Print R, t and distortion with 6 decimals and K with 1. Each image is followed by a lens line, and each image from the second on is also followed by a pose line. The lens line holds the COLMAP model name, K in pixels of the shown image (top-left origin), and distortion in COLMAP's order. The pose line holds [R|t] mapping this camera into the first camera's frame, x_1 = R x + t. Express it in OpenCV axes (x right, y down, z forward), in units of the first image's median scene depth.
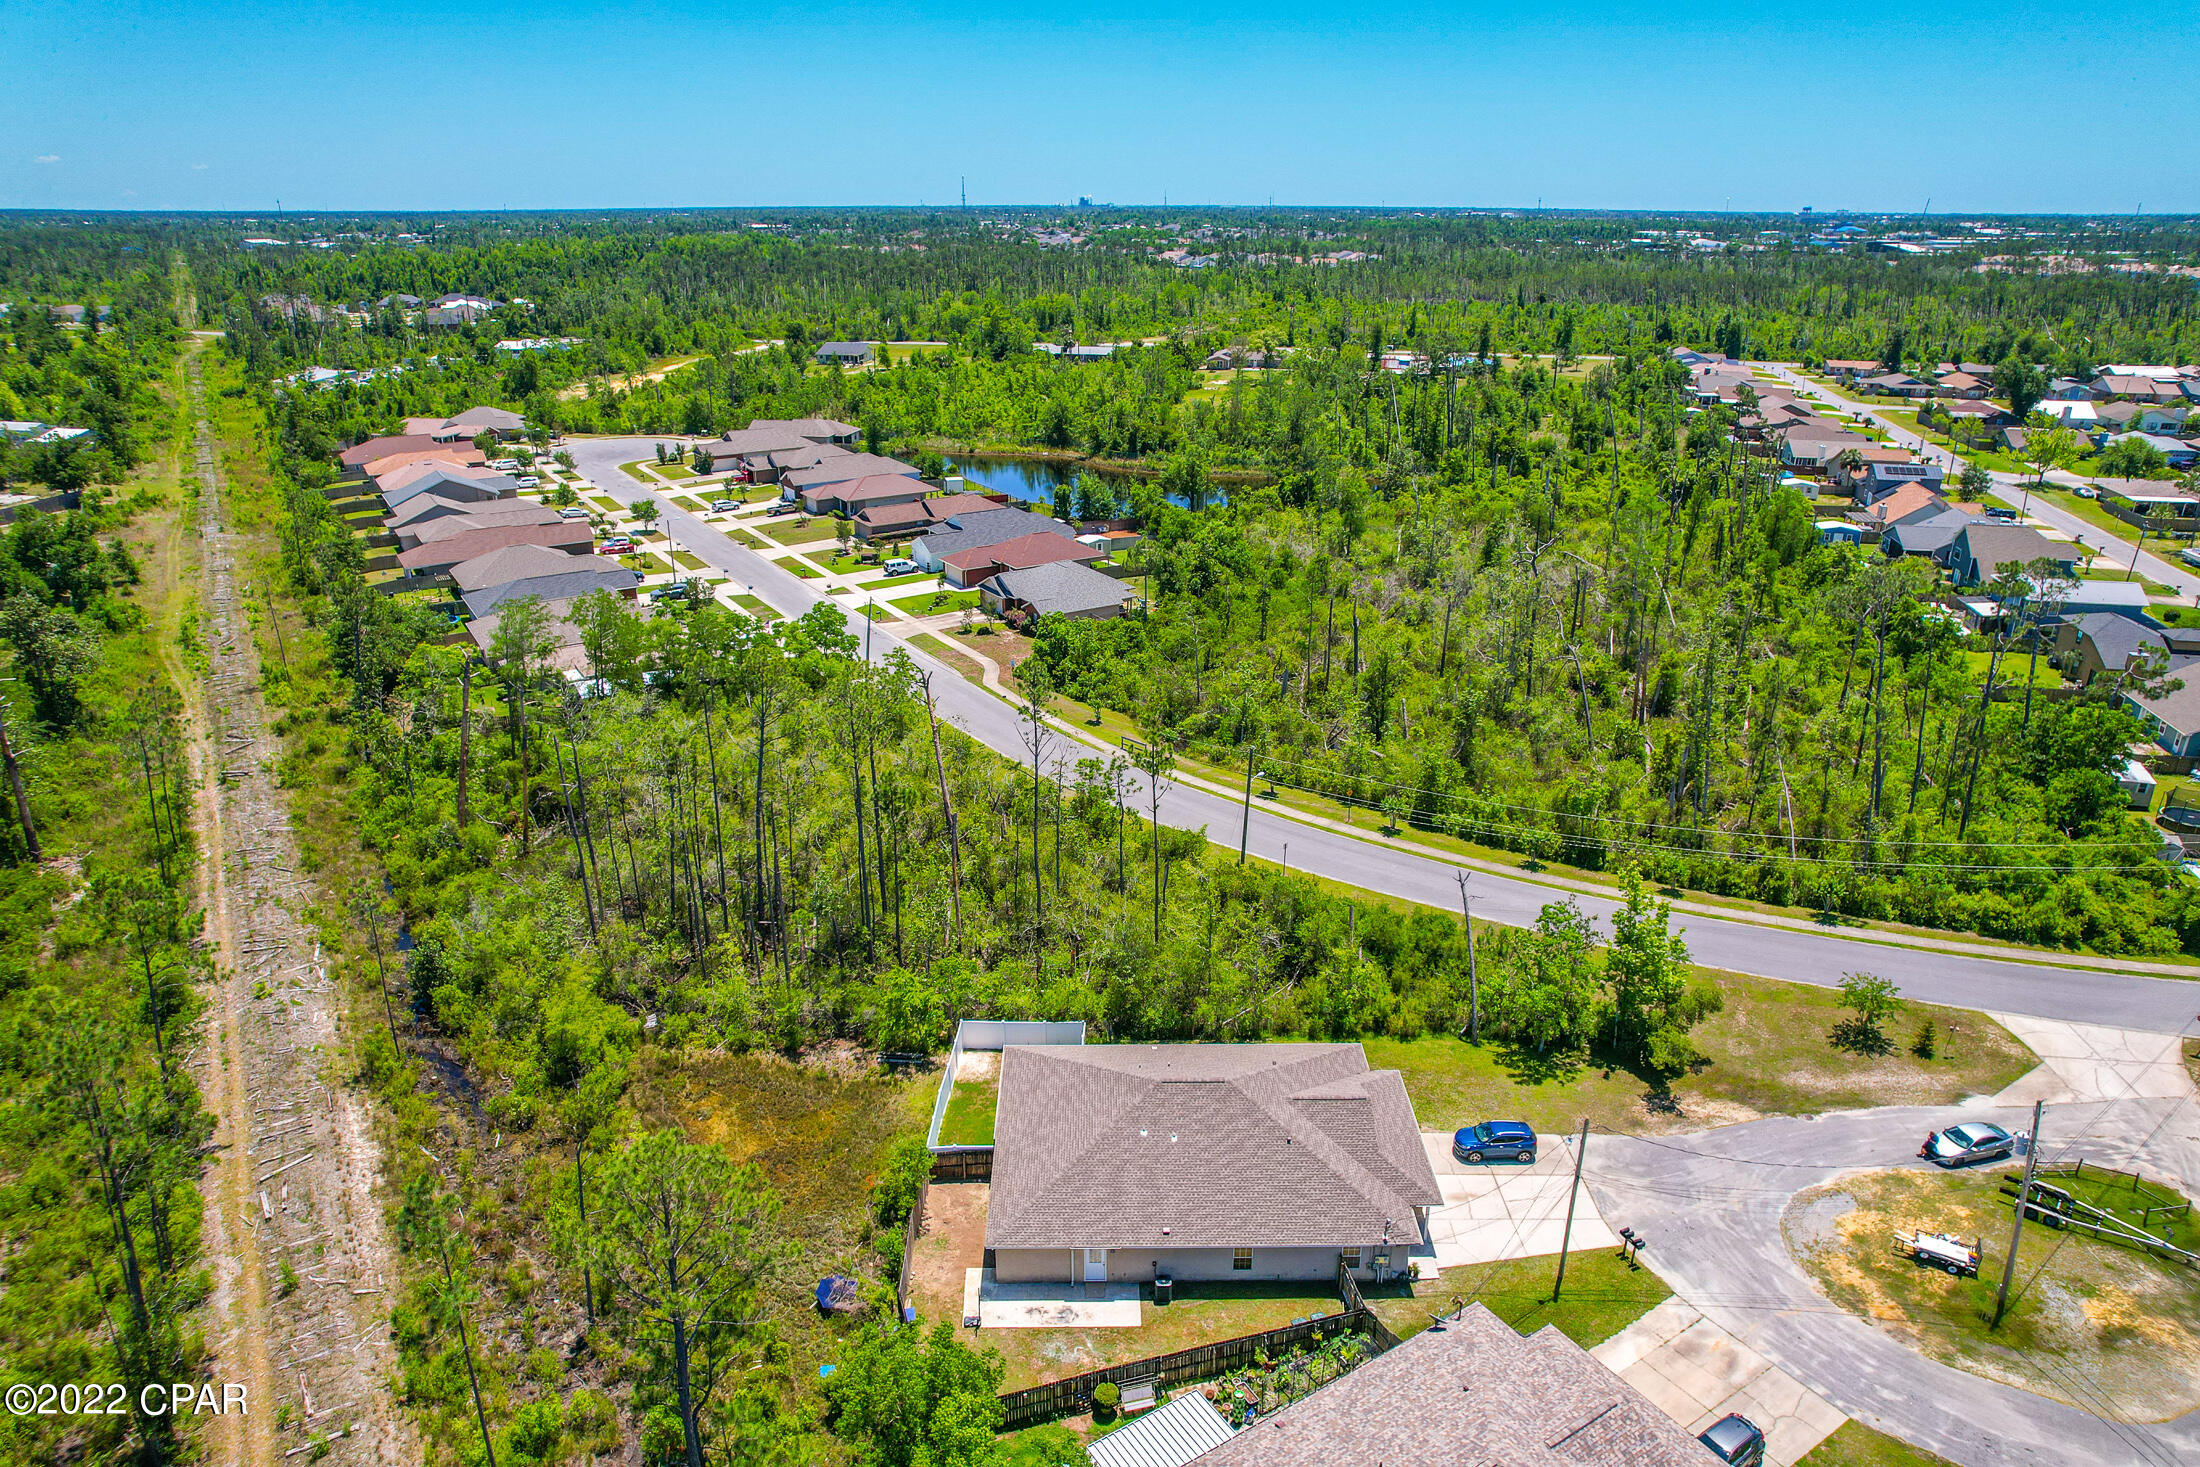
lens RADIAL K [[1404.4, 0, 1106.9], [0, 1404.4, 747.3], [0, 0, 1]] dist [-0.076225, 0.068248]
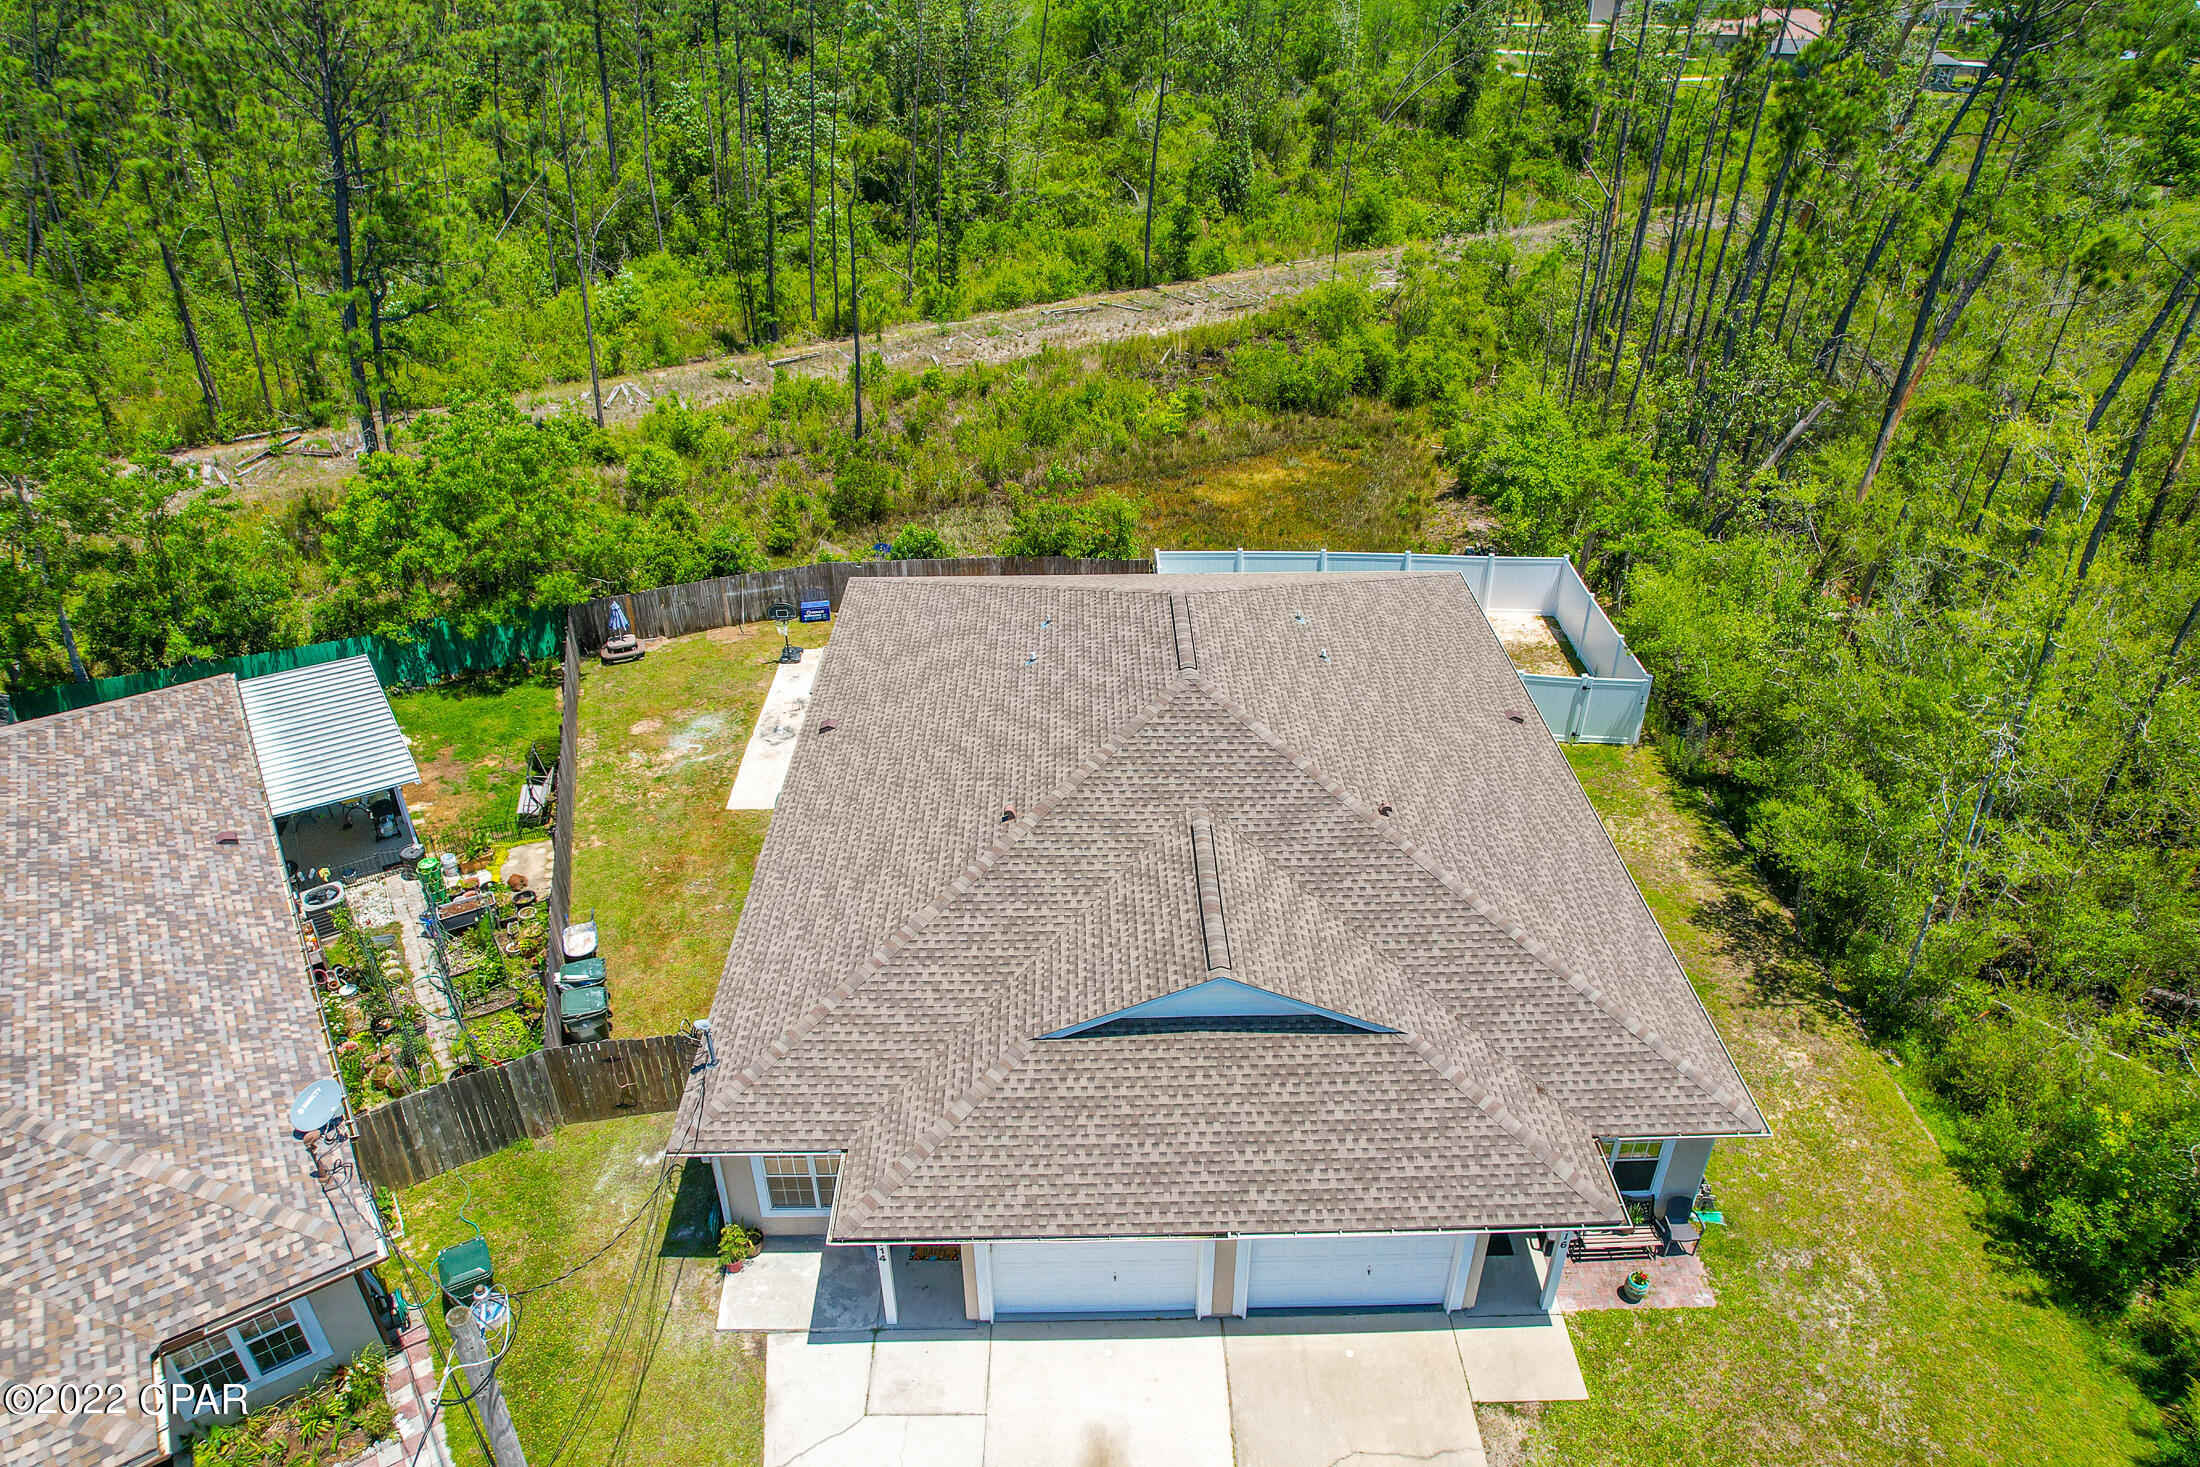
lens RADIAL K [[1404.4, 0, 1106.9], [0, 1404.4, 747.3], [0, 0, 1]] dist [-0.076225, 0.068248]
pose [[0.015145, 0.526525, -0.850025, 0.446161], [-0.361094, 0.795631, 0.486399, 0.087759], [0.932407, 0.299572, 0.202174, 0.989385]]
